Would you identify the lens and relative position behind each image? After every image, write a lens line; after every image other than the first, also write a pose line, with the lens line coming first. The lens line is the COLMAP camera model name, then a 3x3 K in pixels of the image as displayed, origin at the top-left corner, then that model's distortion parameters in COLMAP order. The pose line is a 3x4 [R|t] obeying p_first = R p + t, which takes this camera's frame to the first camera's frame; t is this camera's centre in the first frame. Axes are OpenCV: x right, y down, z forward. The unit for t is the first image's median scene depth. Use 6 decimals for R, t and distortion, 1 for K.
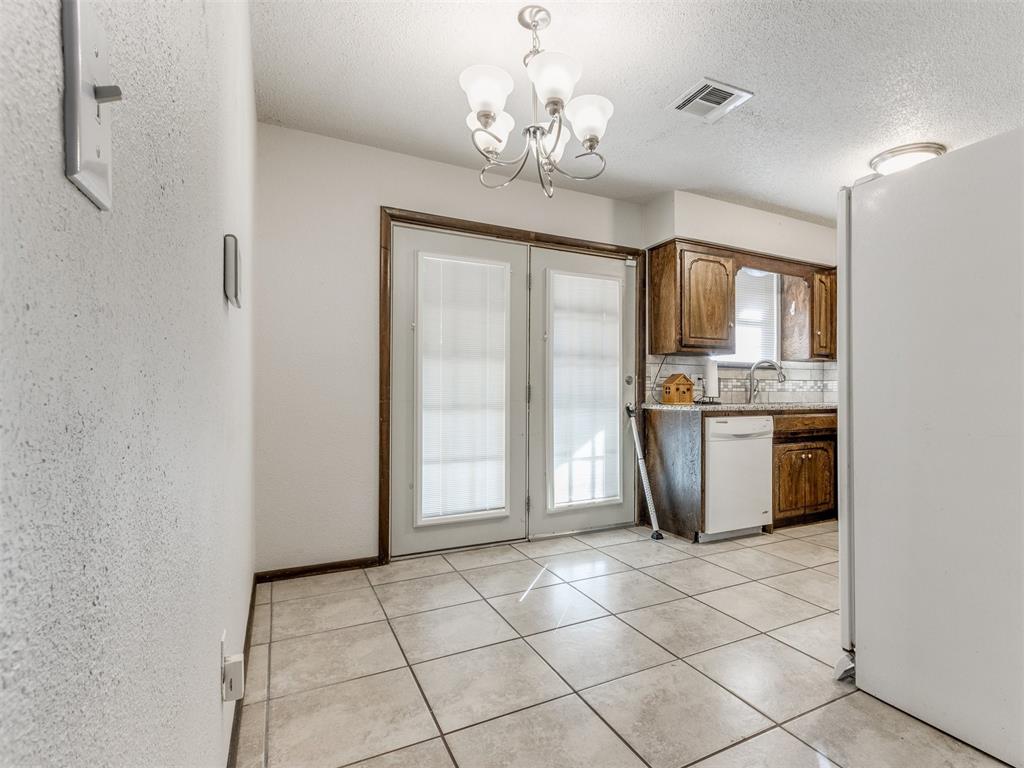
lens RADIAL K [[524.0, 0, 566.8], [0, 524.0, 389.0], [0, 0, 1]] dist [-0.000652, -0.000038]
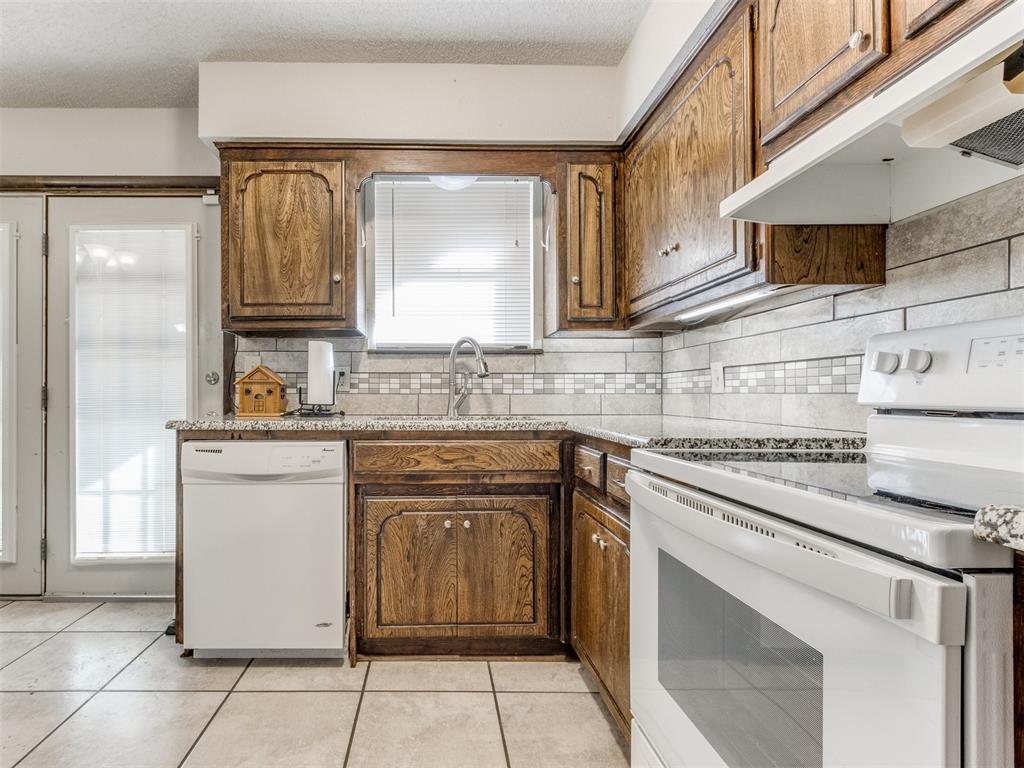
lens RADIAL K [[531.6, 0, 440.9], [0, 531.6, 389.7], [0, 0, 1]] dist [-0.003848, -0.000517]
pose [[0.881324, -0.006342, -0.472471, 0.697811], [0.005239, 0.999980, -0.003649, 0.001883], [0.472484, 0.000740, 0.881339, 0.554804]]
